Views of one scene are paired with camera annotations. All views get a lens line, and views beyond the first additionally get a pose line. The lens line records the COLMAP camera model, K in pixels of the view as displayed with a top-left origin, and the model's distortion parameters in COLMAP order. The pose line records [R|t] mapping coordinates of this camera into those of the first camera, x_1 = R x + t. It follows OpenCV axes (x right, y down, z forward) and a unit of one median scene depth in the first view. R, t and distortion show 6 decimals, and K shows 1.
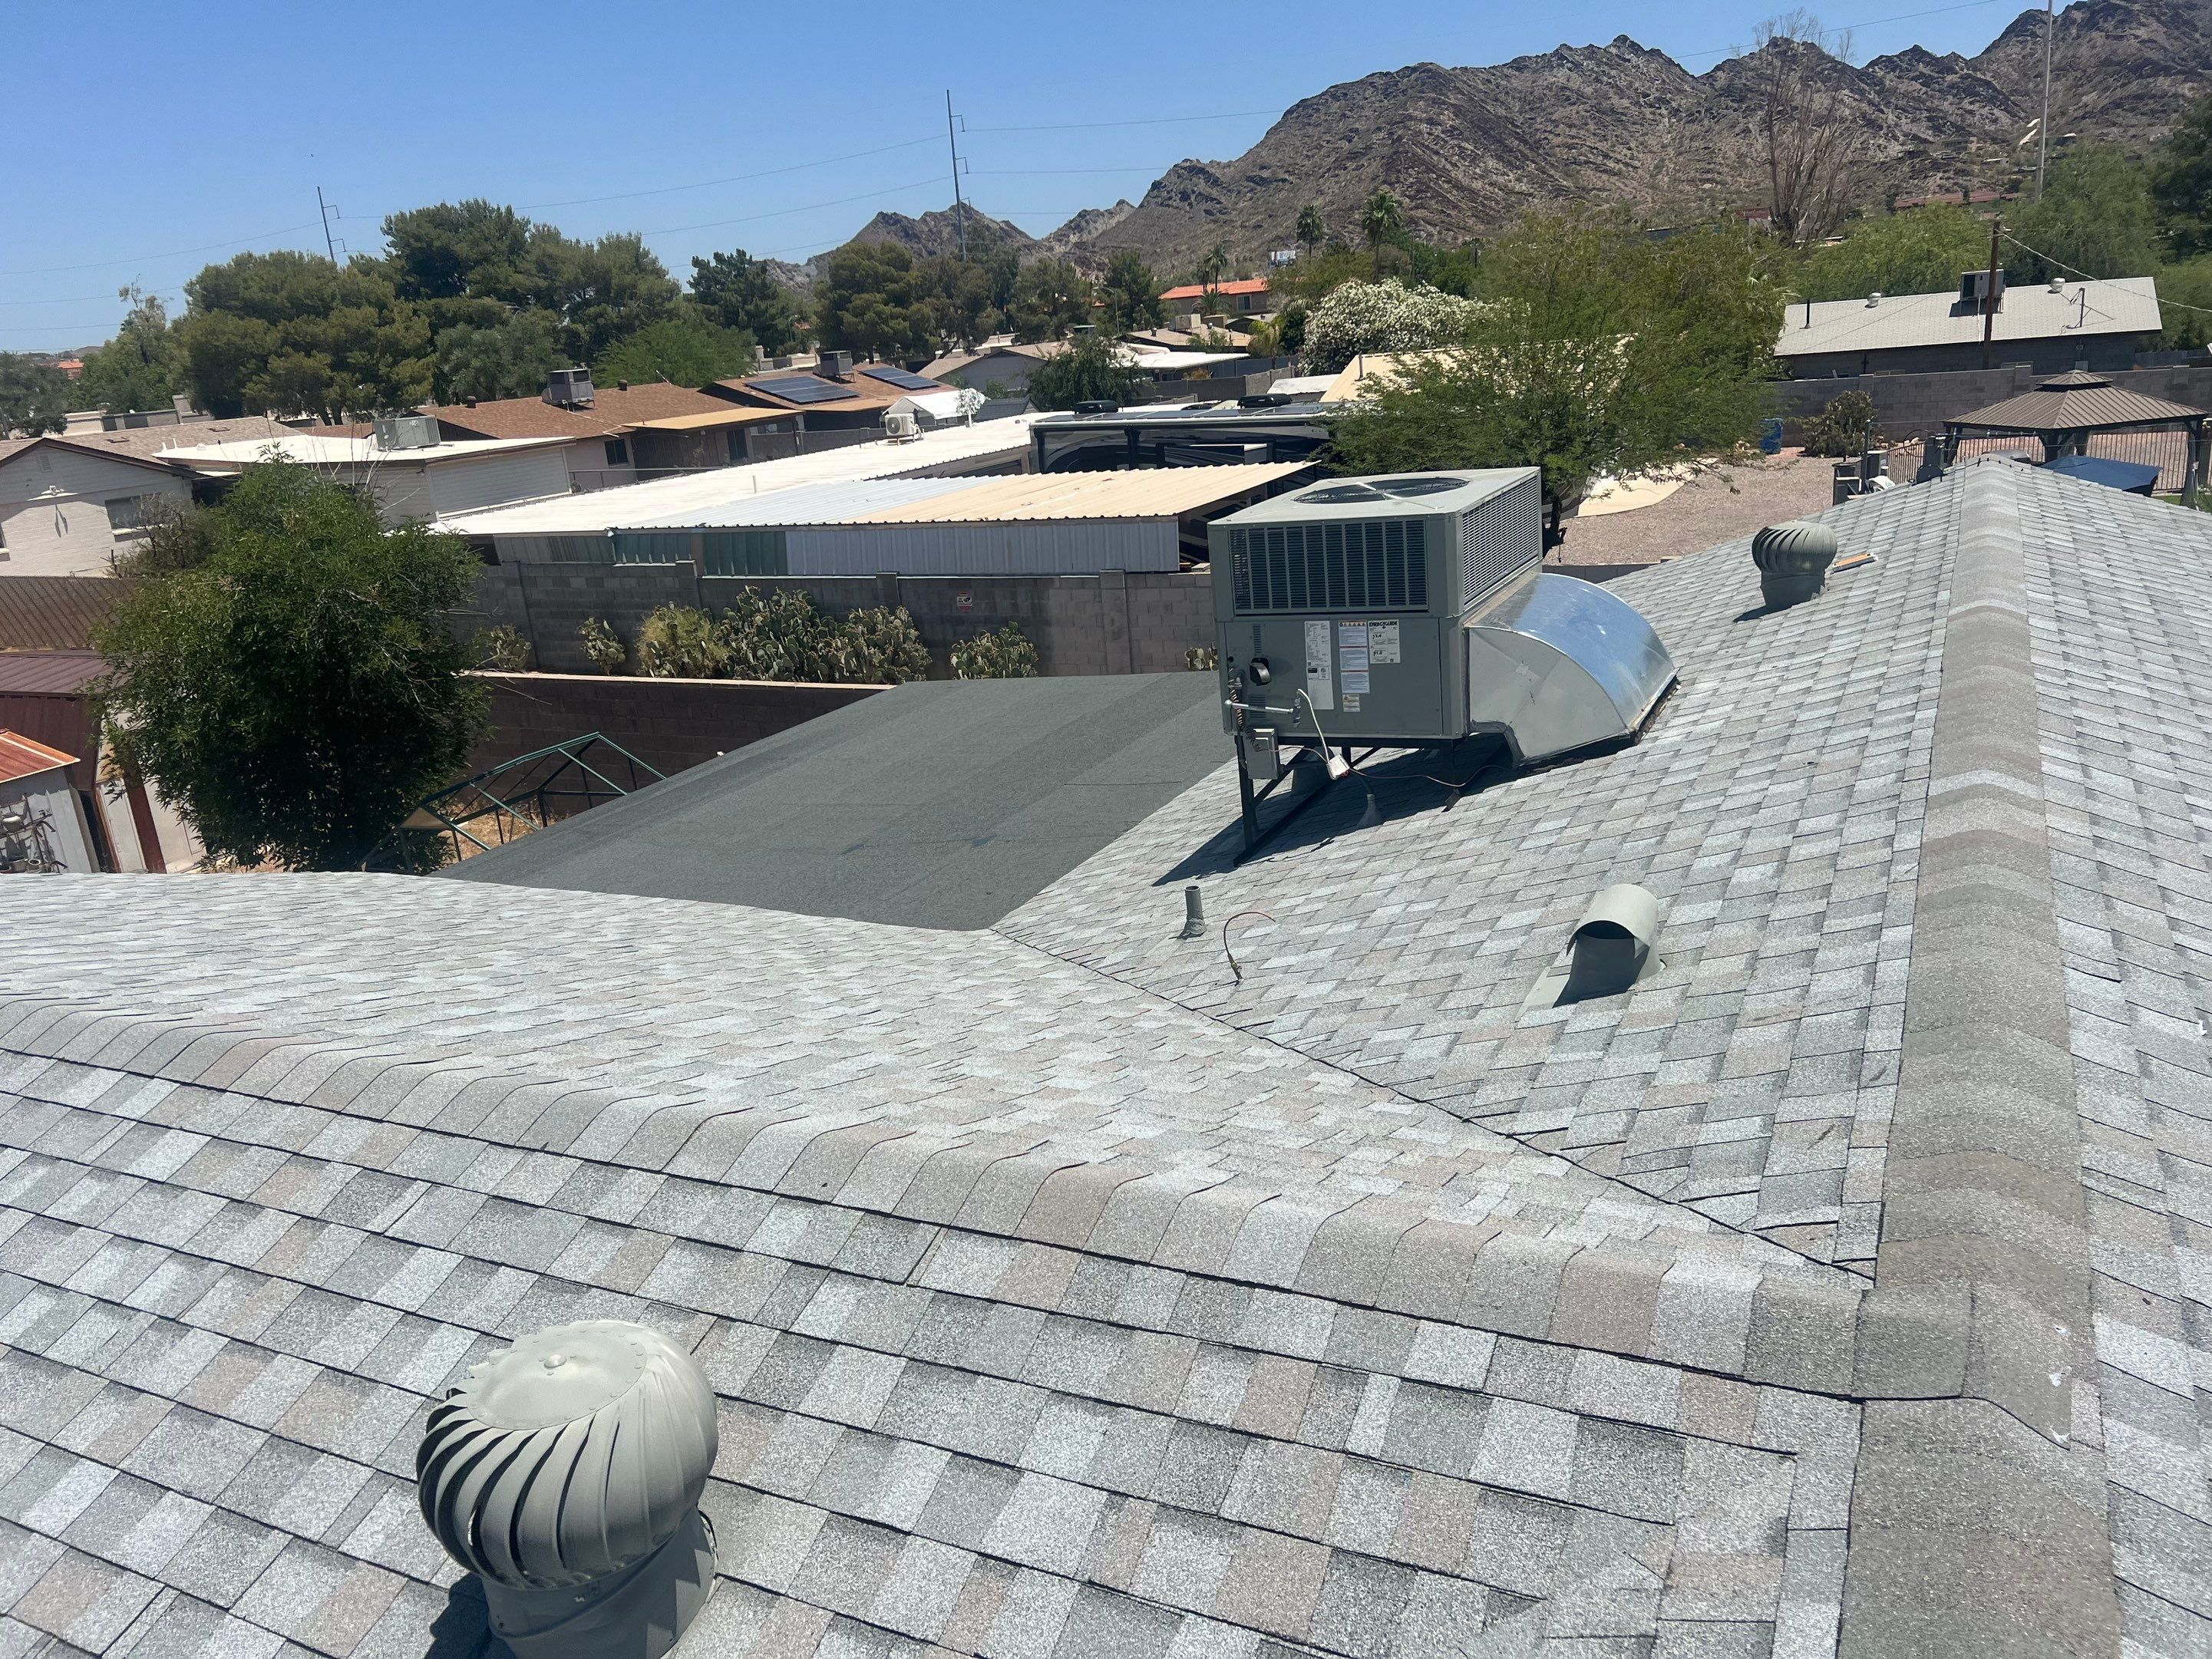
lens RADIAL K [[1693.8, 0, 1103.0], [0, 1693.8, 832.6], [0, 0, 1]] dist [0.040782, -0.040680]
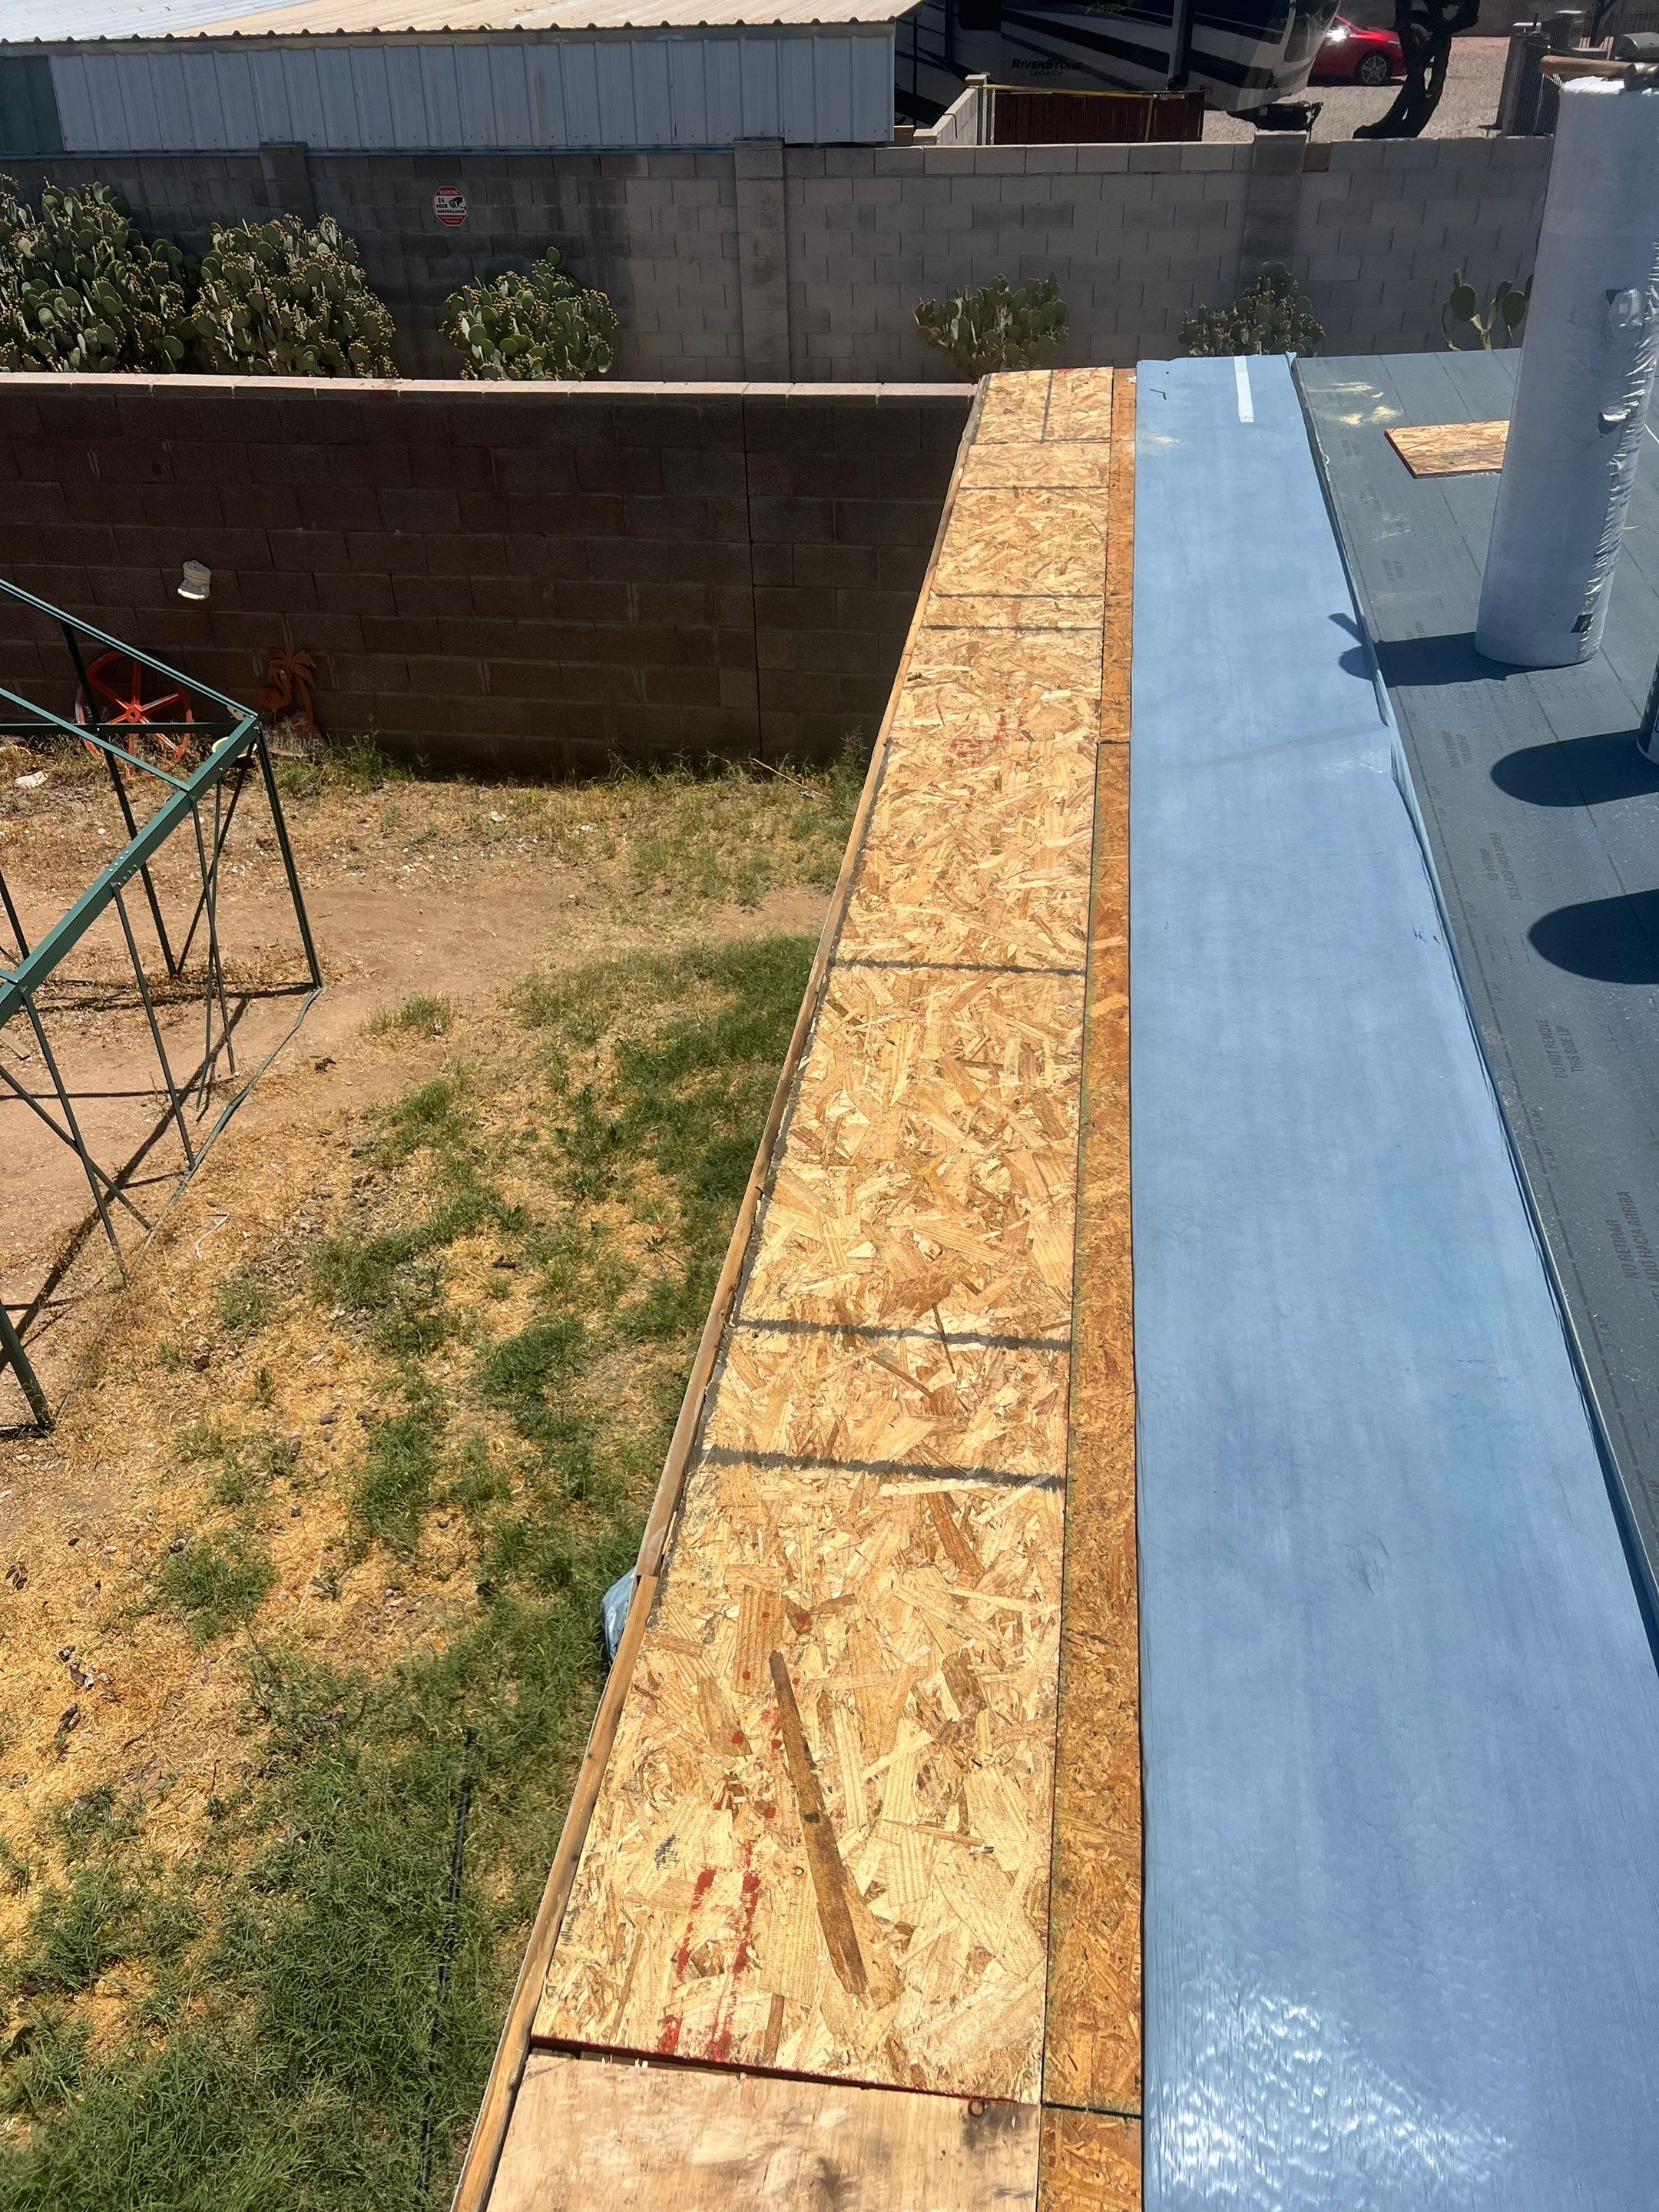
lens RADIAL K [[1694.0, 0, 820.5], [0, 1694.0, 1105.0], [0, 0, 1]] dist [0.040782, -0.040680]
pose [[0.951366, -0.138009, 0.275422, -0.159853], [0.042147, 0.943942, 0.327409, -0.039998], [-0.305168, -0.299877, 0.903851, 0.389750]]
